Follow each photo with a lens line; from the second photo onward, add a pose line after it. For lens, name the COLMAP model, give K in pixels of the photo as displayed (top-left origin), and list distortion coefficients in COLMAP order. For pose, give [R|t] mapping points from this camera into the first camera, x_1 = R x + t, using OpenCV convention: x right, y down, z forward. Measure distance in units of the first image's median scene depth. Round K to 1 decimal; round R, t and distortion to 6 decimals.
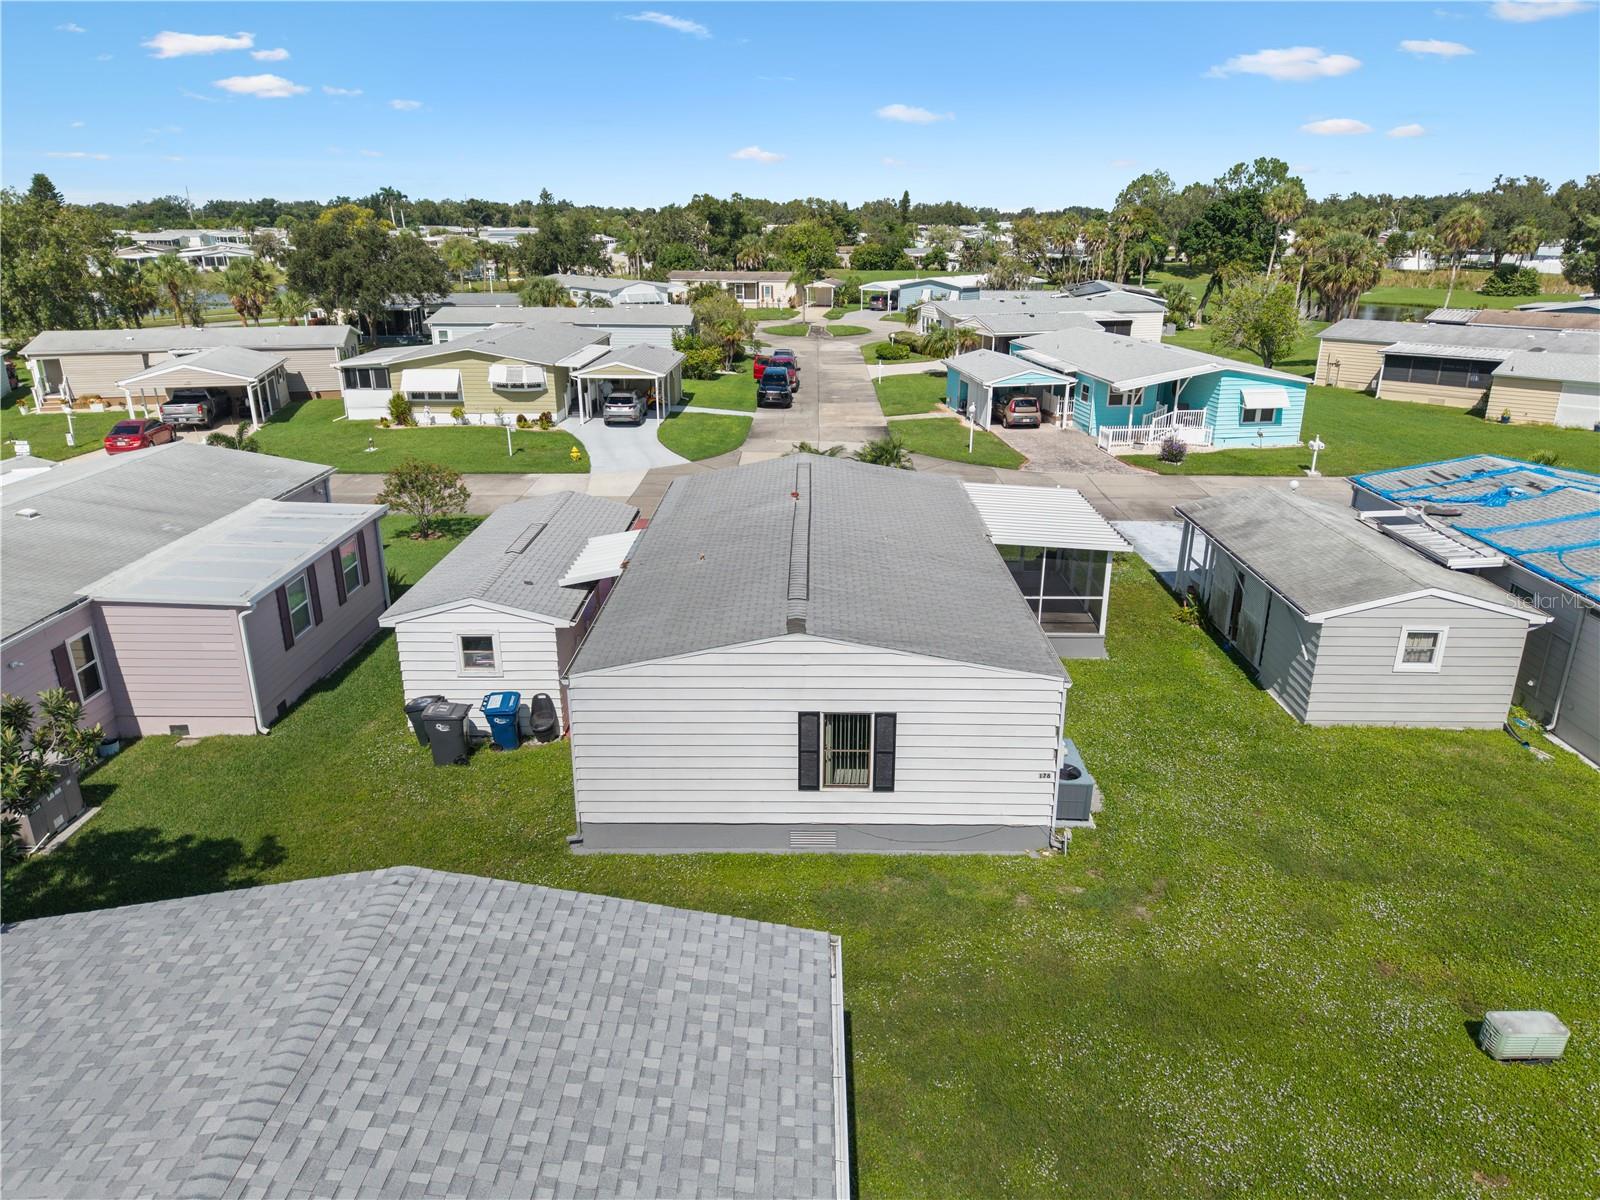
lens RADIAL K [[1068.6, 0, 797.1], [0, 1068.6, 608.2], [0, 0, 1]] dist [0.022385, -0.017332]
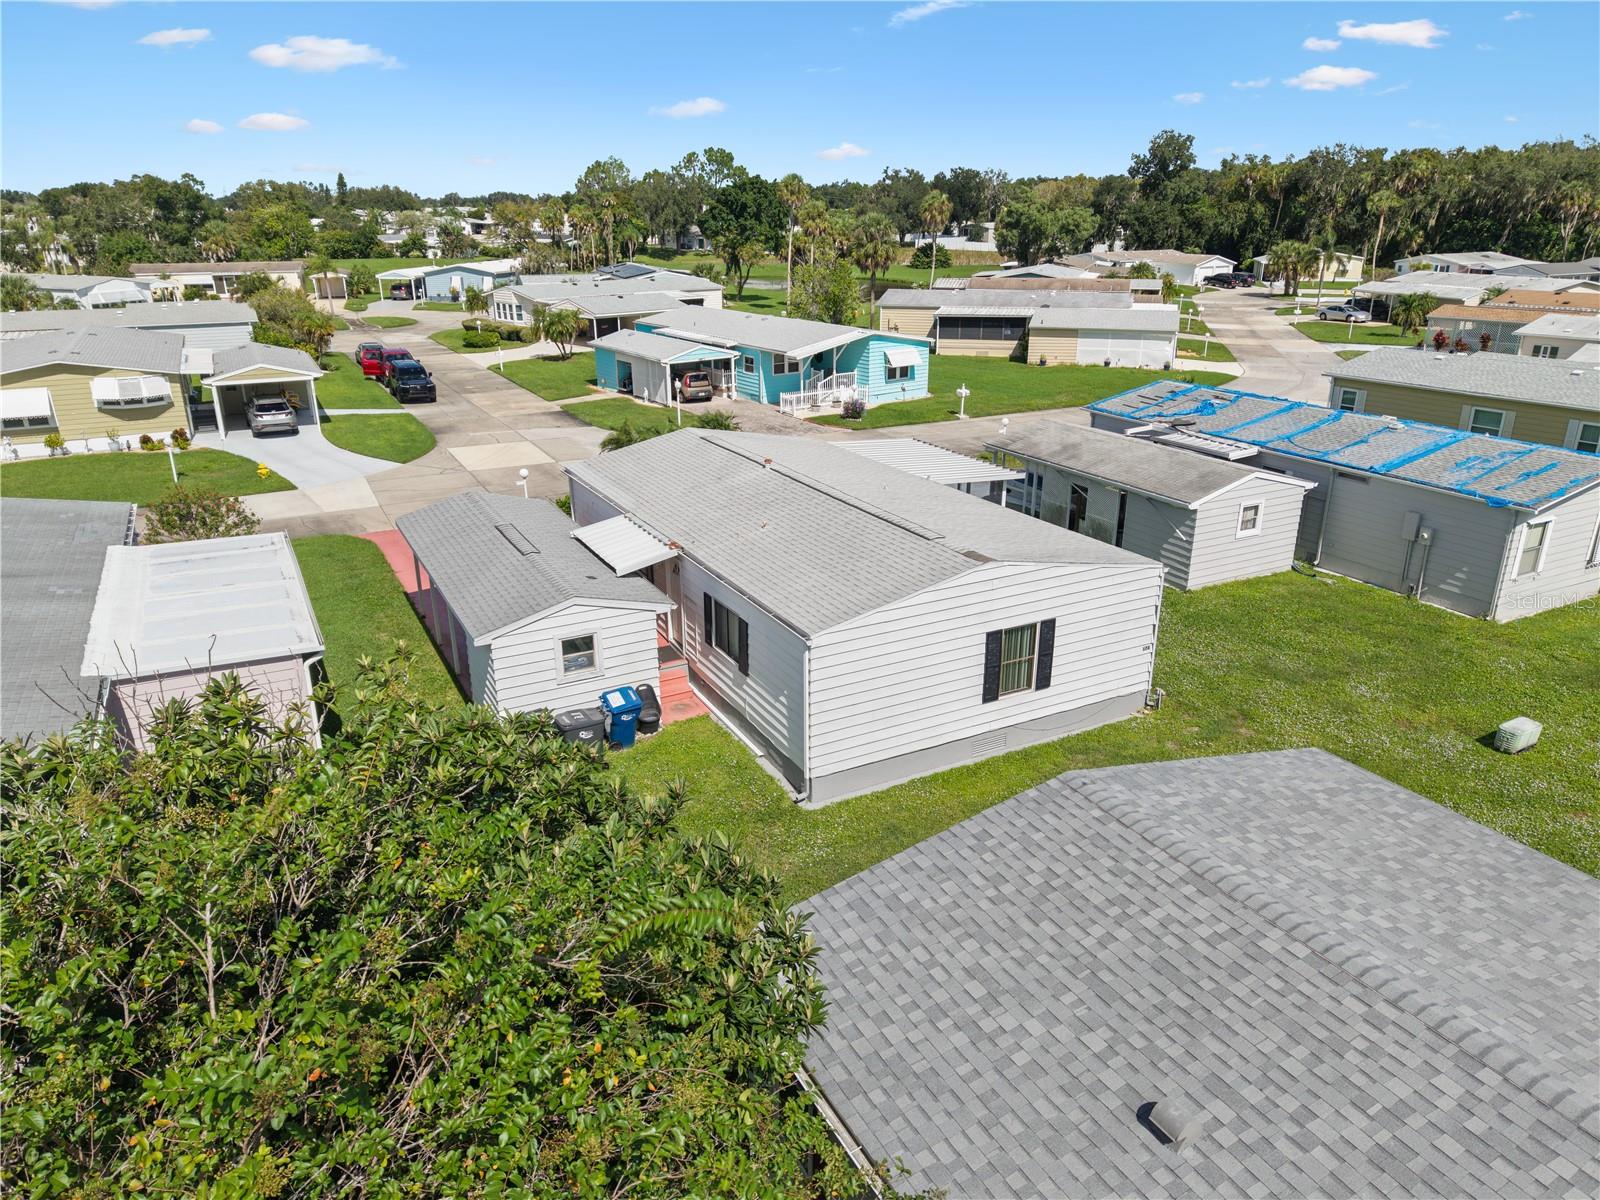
lens RADIAL K [[1060.8, 0, 797.1], [0, 1060.8, 615.0], [0, 0, 1]] dist [0.053852, -0.067982]
pose [[0.876706, -0.174948, 0.448084, -0.212318], [0.166880, 0.984282, 0.057788, -0.006050], [-0.451151, 0.024113, 0.892122, 0.027383]]
